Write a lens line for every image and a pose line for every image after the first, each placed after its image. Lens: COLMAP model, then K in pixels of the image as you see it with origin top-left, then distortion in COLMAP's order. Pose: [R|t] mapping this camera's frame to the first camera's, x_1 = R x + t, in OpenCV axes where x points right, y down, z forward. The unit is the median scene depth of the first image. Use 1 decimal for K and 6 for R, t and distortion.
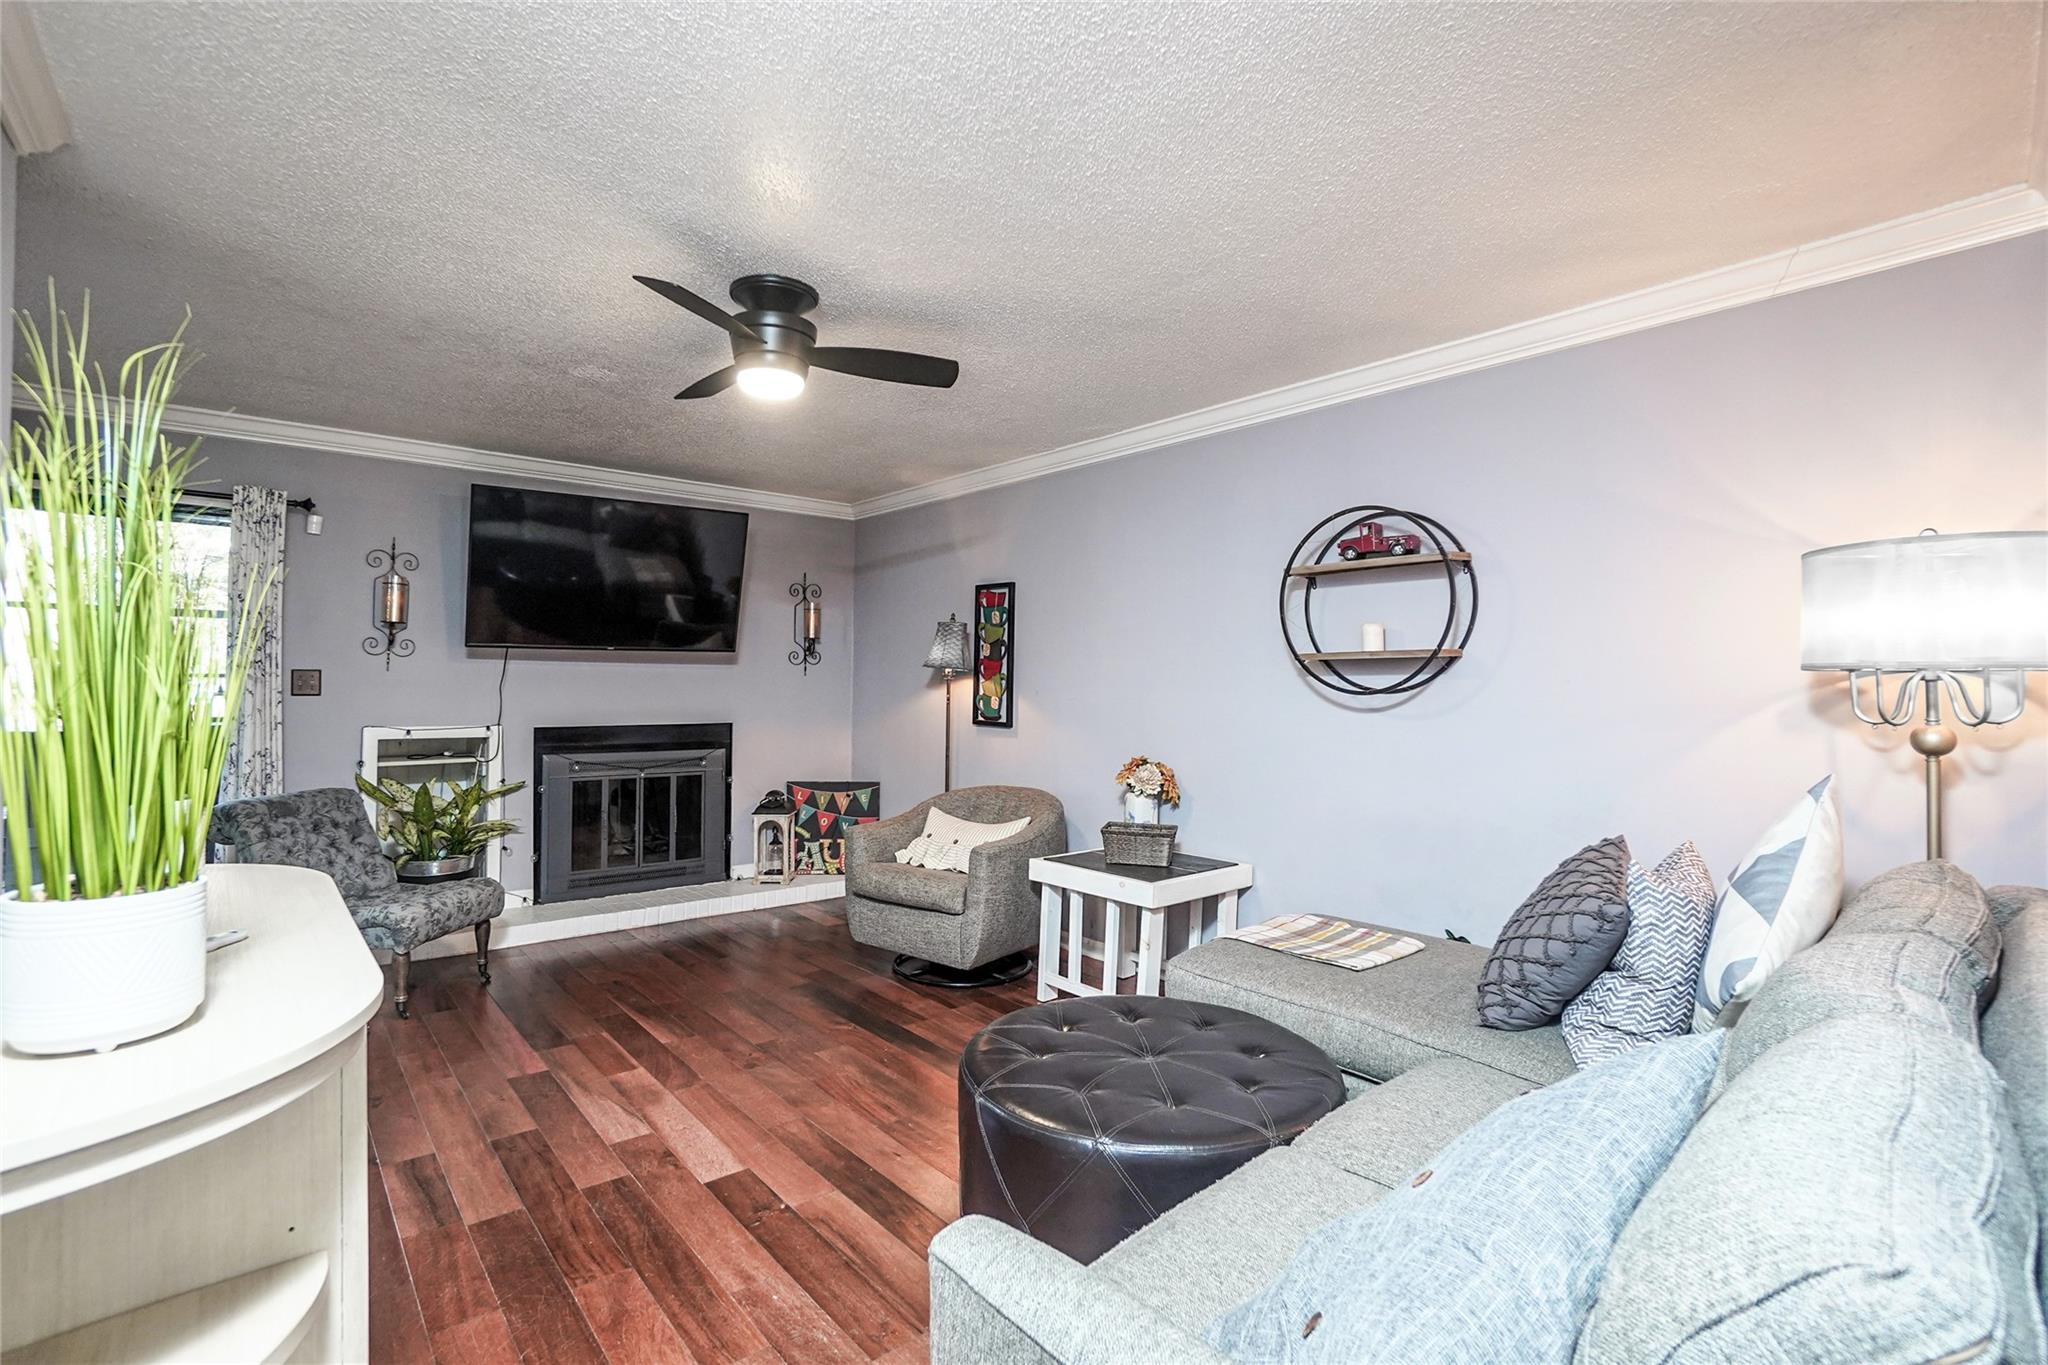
lens RADIAL K [[917.9, 0, 1000.9], [0, 917.9, 677.7], [0, 0, 1]] dist [-0.054843, 0.023108]
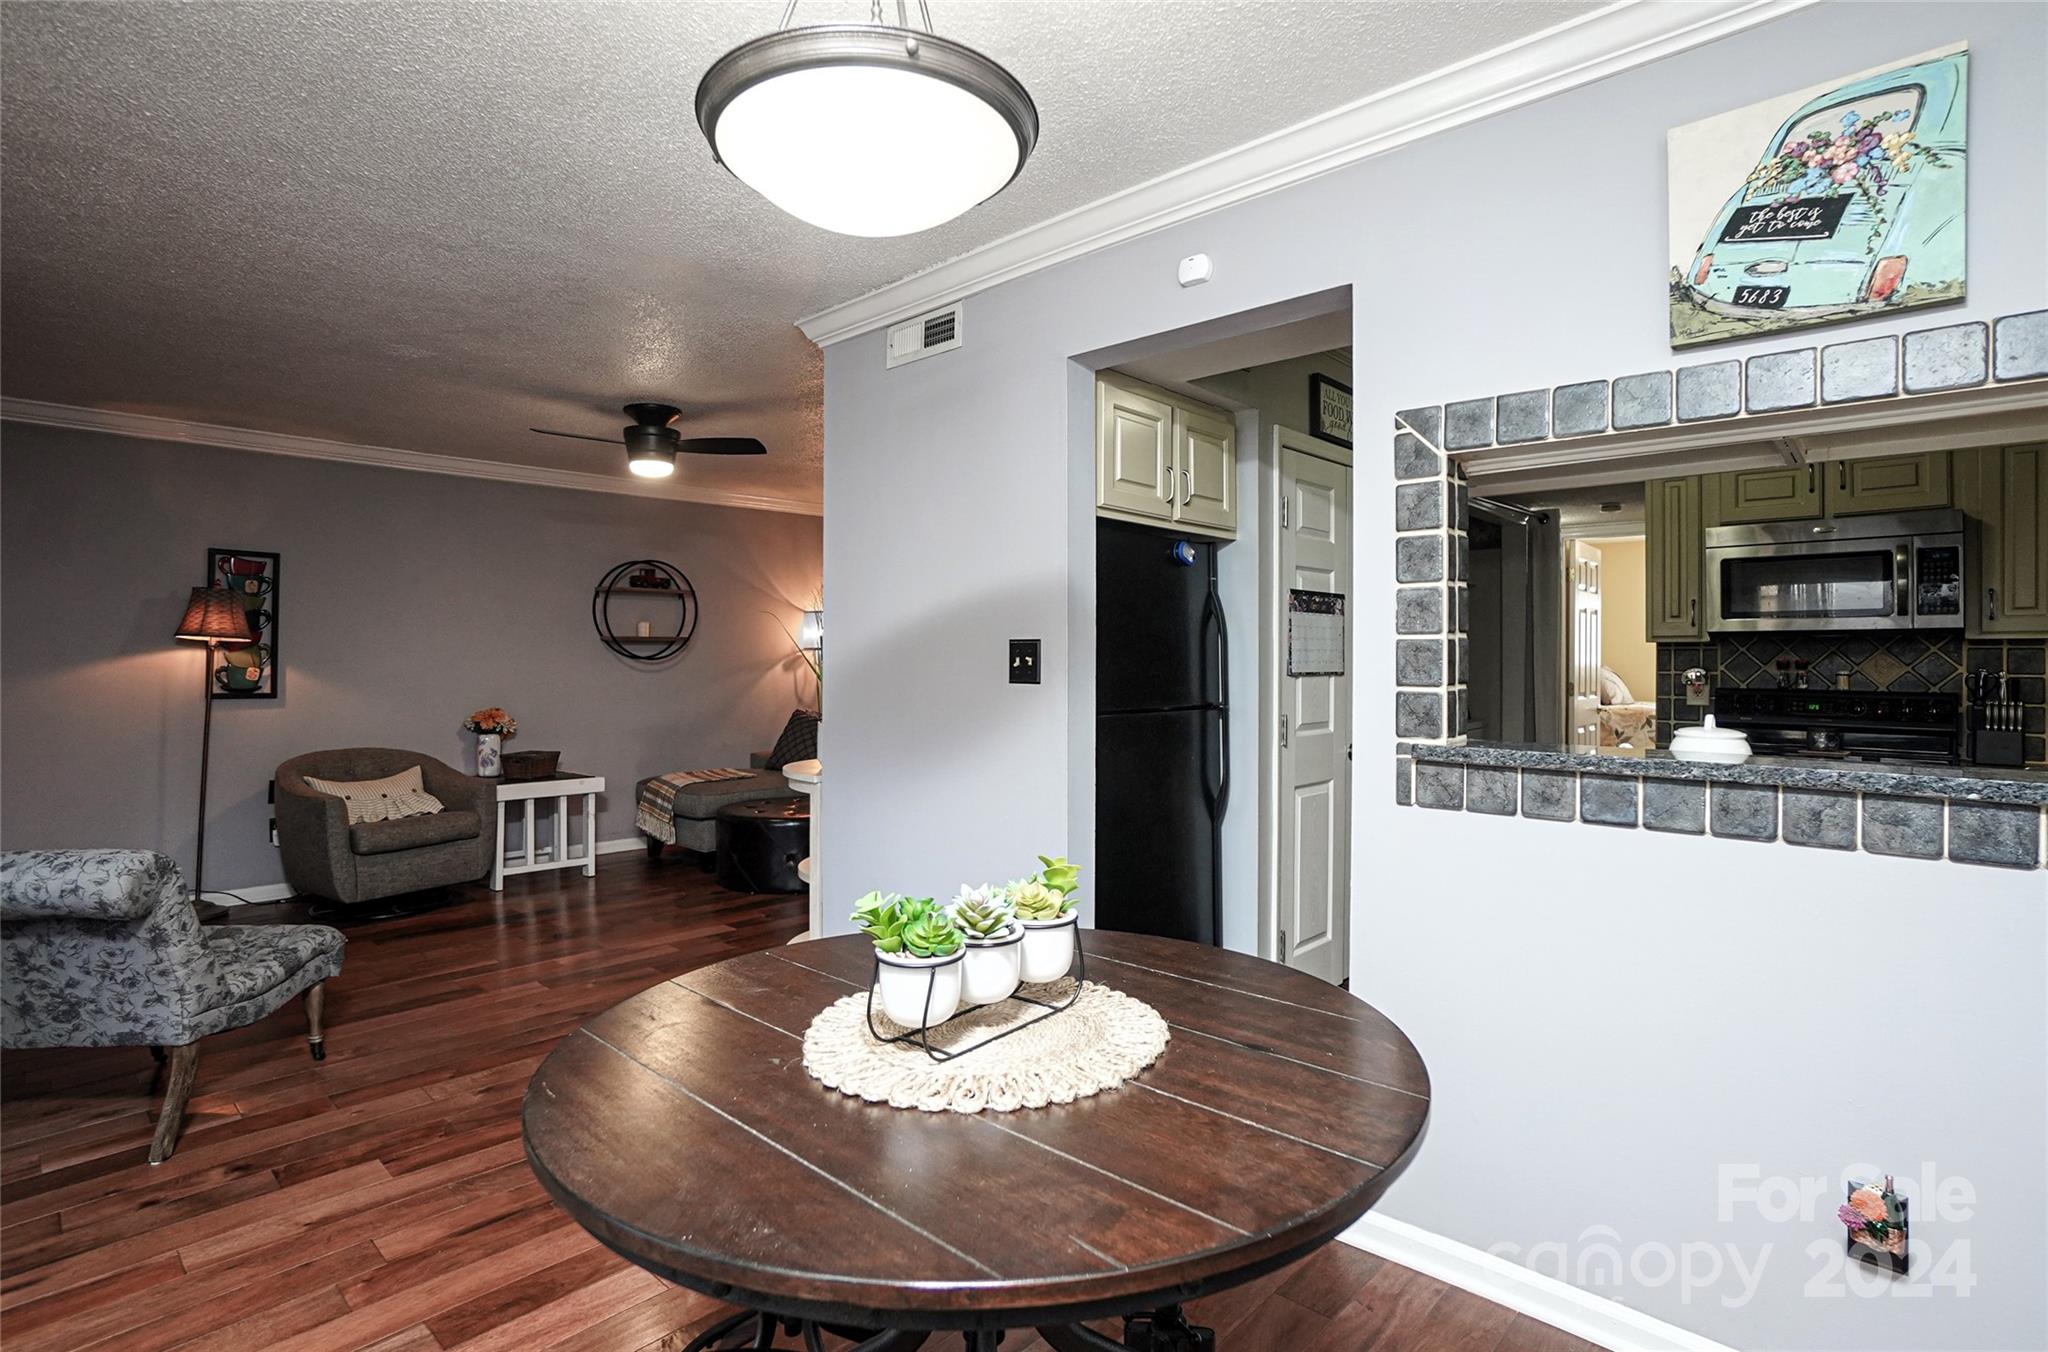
lens RADIAL K [[1015.2, 0, 1025.4], [0, 1015.2, 652.2], [0, 0, 1]] dist [-0.000222, -0.000027]
pose [[-0.128947, -0.011291, 0.991587, -1.676194], [-0.010813, 0.999892, 0.009980, -0.022217], [-0.991593, -0.009435, -0.129055, 0.461156]]
